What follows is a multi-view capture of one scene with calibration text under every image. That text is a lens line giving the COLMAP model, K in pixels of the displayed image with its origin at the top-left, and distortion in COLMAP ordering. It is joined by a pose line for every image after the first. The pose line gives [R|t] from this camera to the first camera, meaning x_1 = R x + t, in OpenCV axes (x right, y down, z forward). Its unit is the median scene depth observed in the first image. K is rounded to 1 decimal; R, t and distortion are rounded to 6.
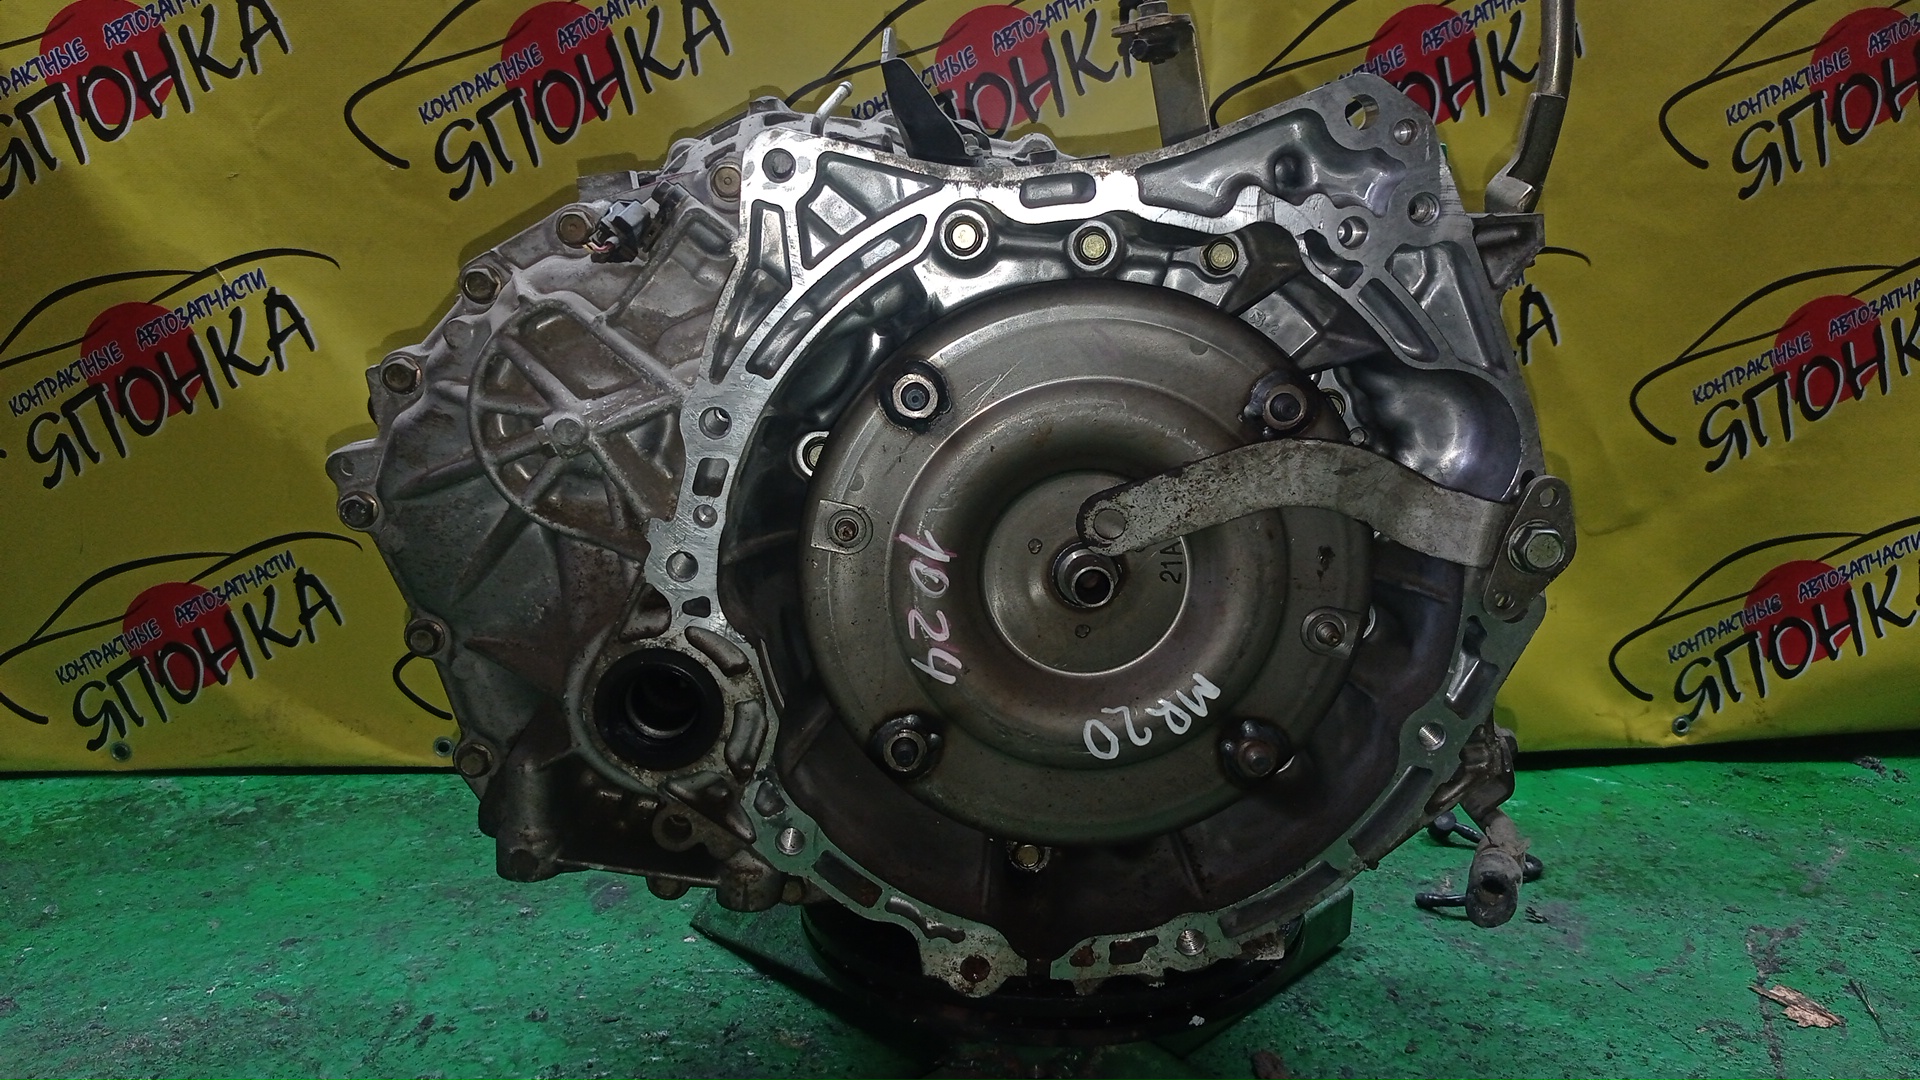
lens RADIAL K [[1489.4, 0, 956.7], [0, 1489.4, 548.3], [0, 0, 1]] dist [0.005779, 0.007412]
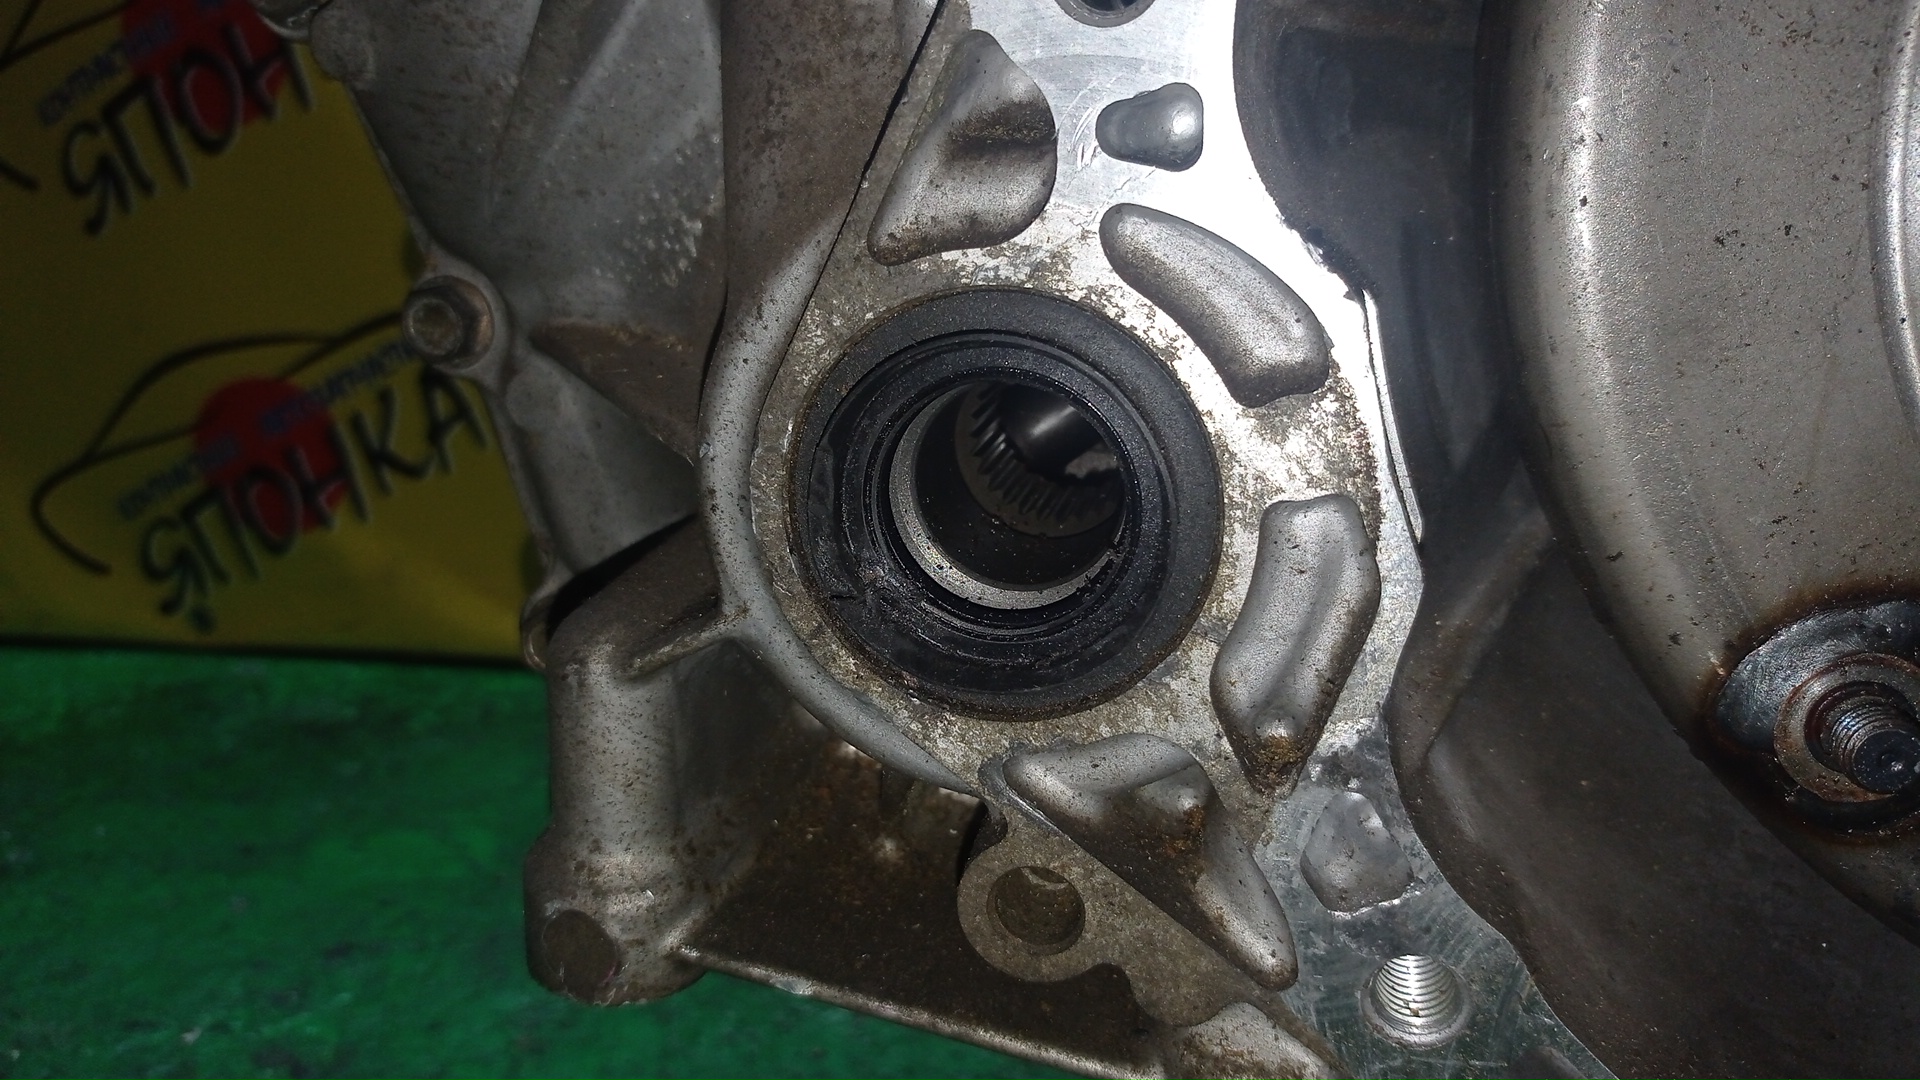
lens RADIAL K [[1489.4, 0, 951.9], [0, 1489.4, 543.0], [0, 0, 1]] dist [0.005779, 0.007412]
pose [[0.982866, 0.042999, -0.179235, -0.086869], [-0.034140, 0.998052, 0.052221, 0.054868], [0.181131, -0.045207, 0.982419, 0.397587]]
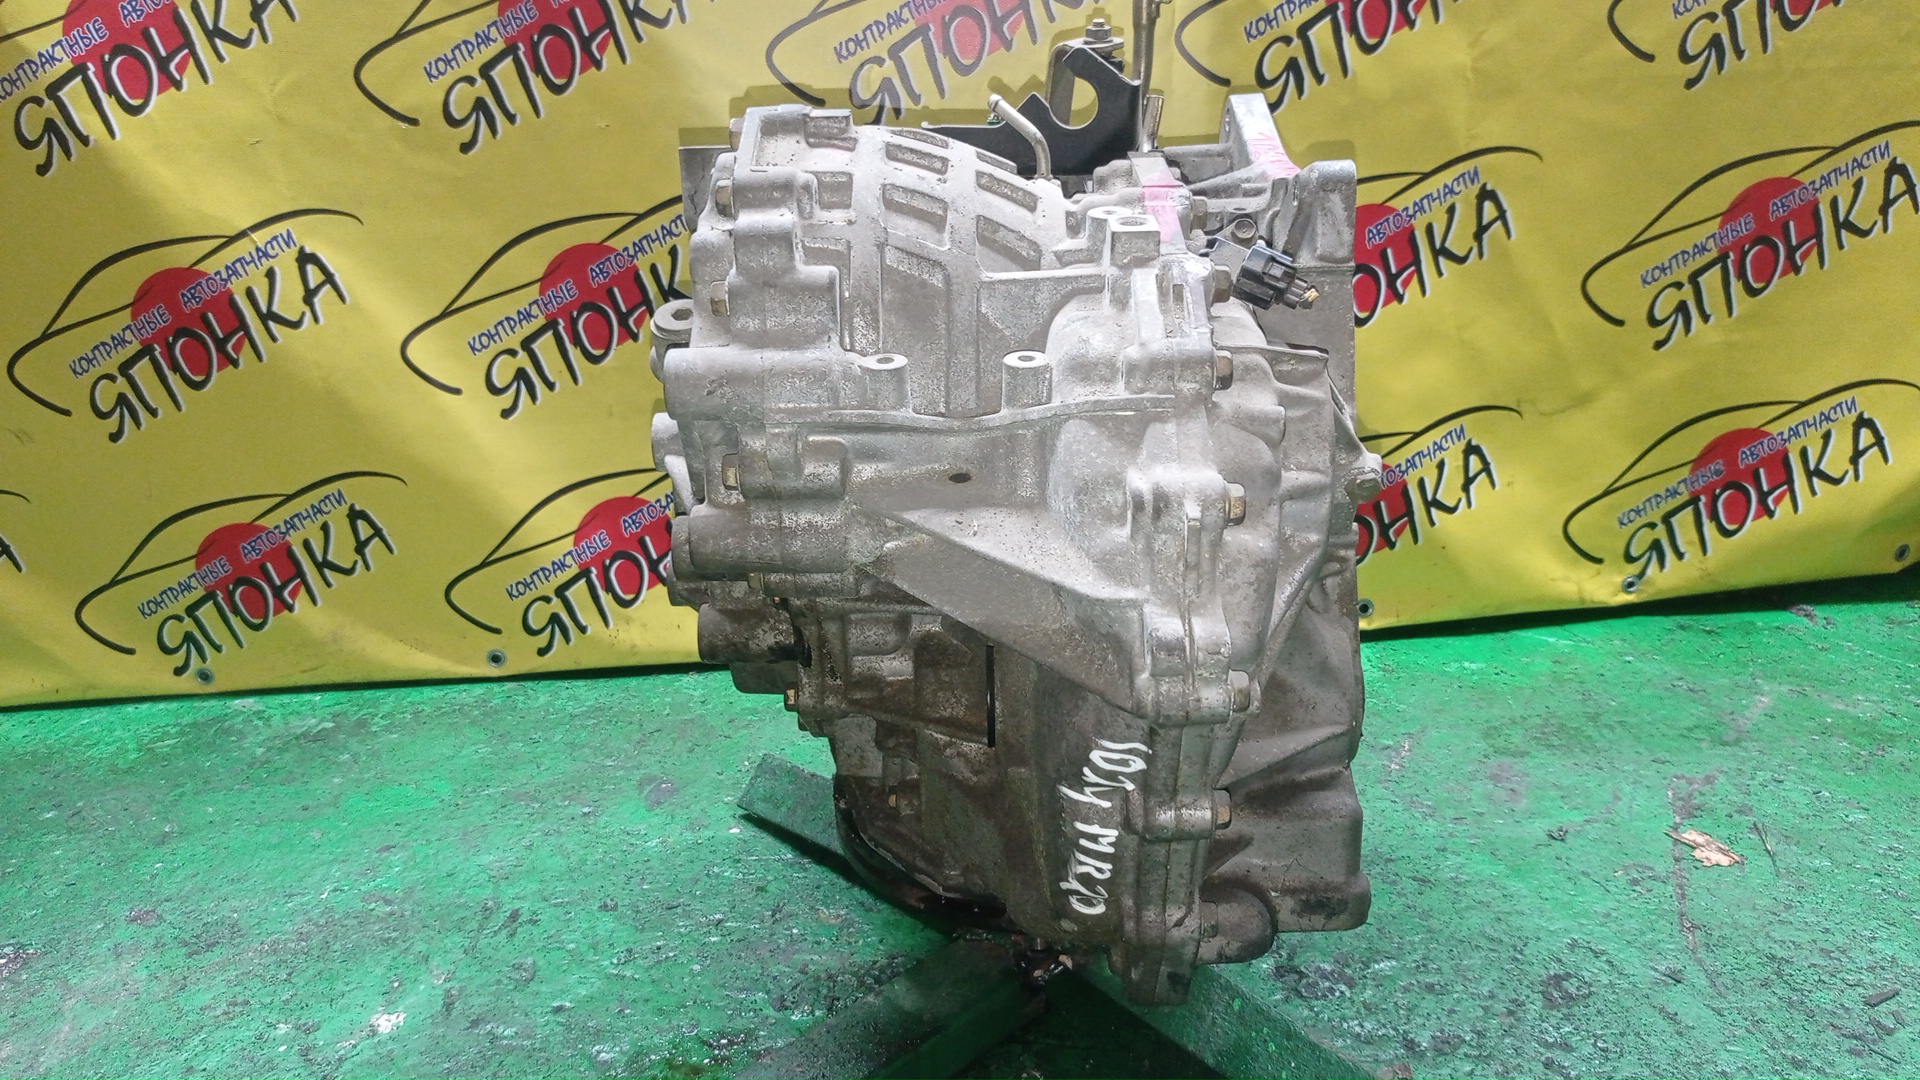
lens RADIAL K [[1489.4, 0, 956.3], [0, 1489.4, 559.8], [0, 0, 1]] dist [0.005779, 0.007412]
pose [[0.998878, -0.046439, -0.009253, 0.008184], [0.047215, 0.991621, 0.120246, -0.059504], [0.003592, -0.120548, 0.992701, -0.085380]]
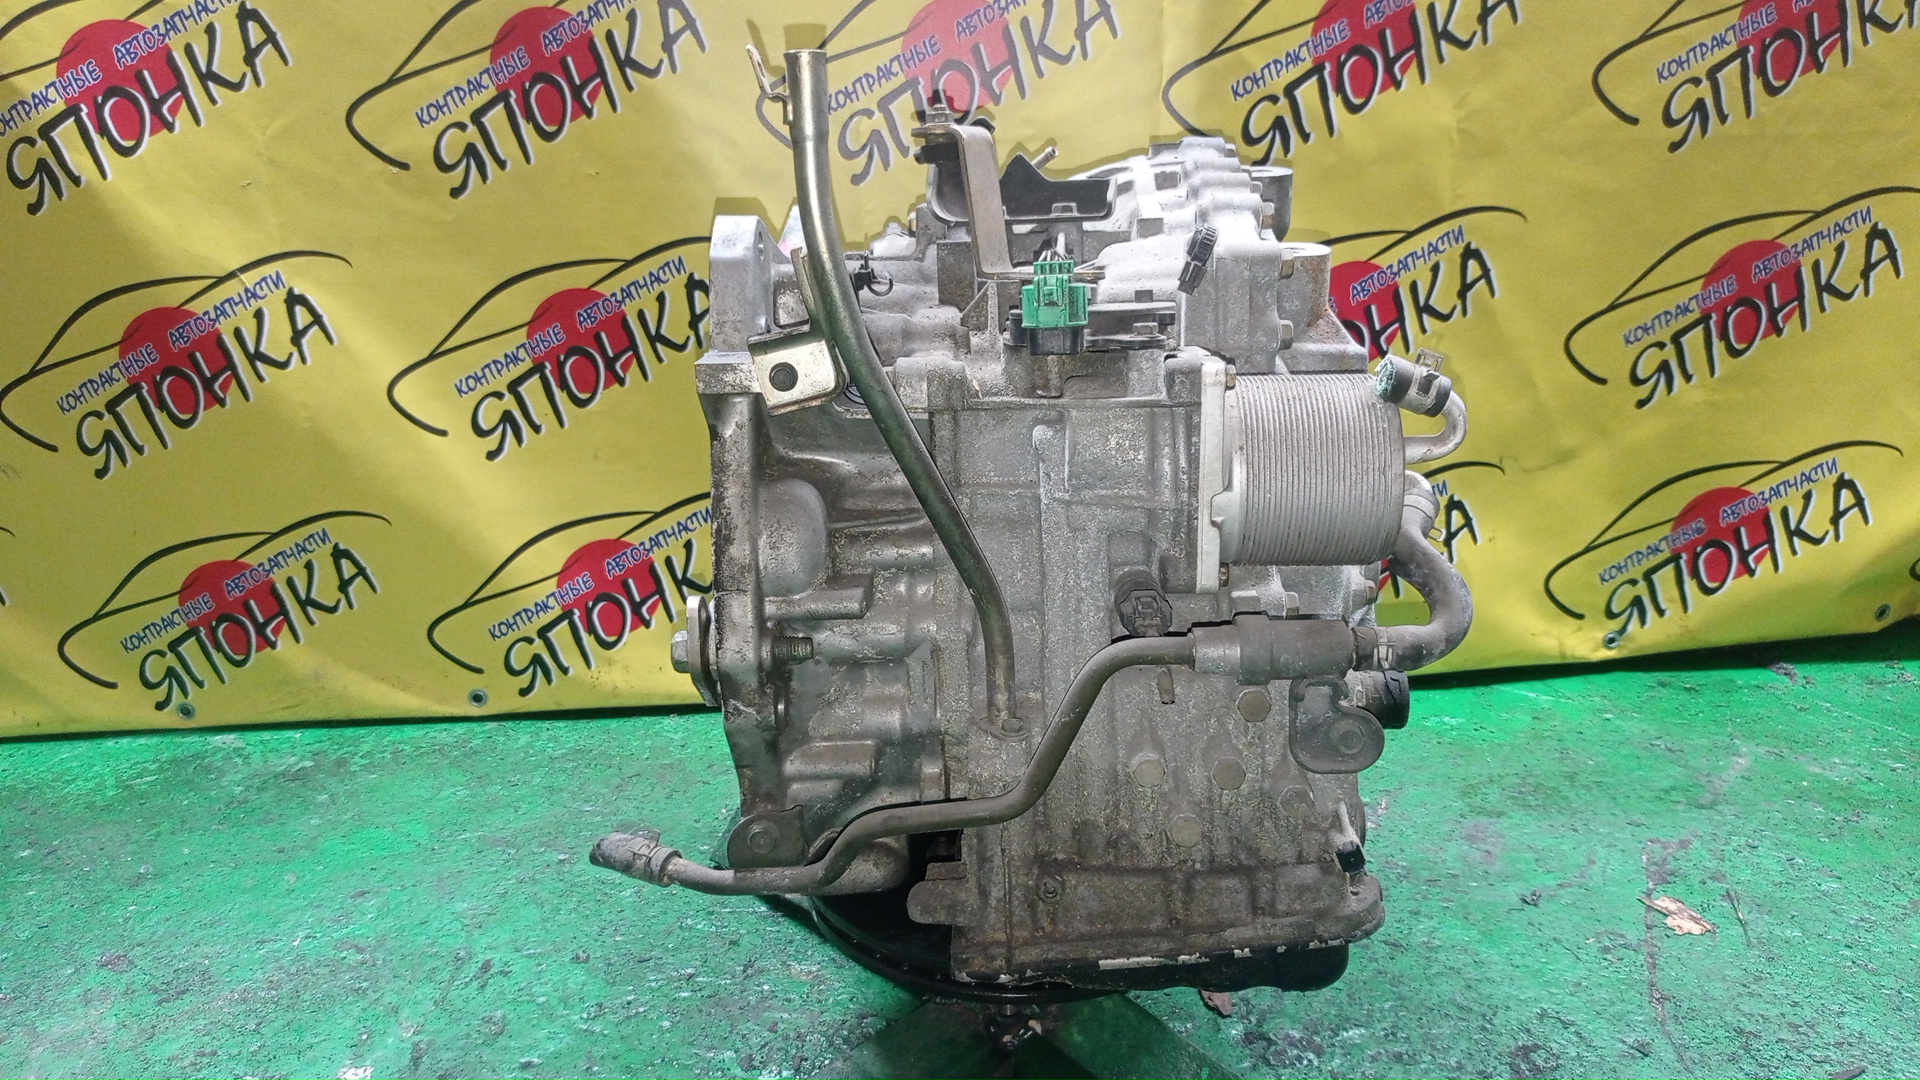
lens RADIAL K [[1489.4, 0, 956.6], [0, 1489.4, 559.3], [0, 0, 1]] dist [0.005779, 0.007412]
pose [[0.999475, -0.031553, -0.007322, 0.021078], [0.032161, 0.993599, 0.108293, -0.082566], [0.003858, -0.108472, 0.994092, -0.085366]]
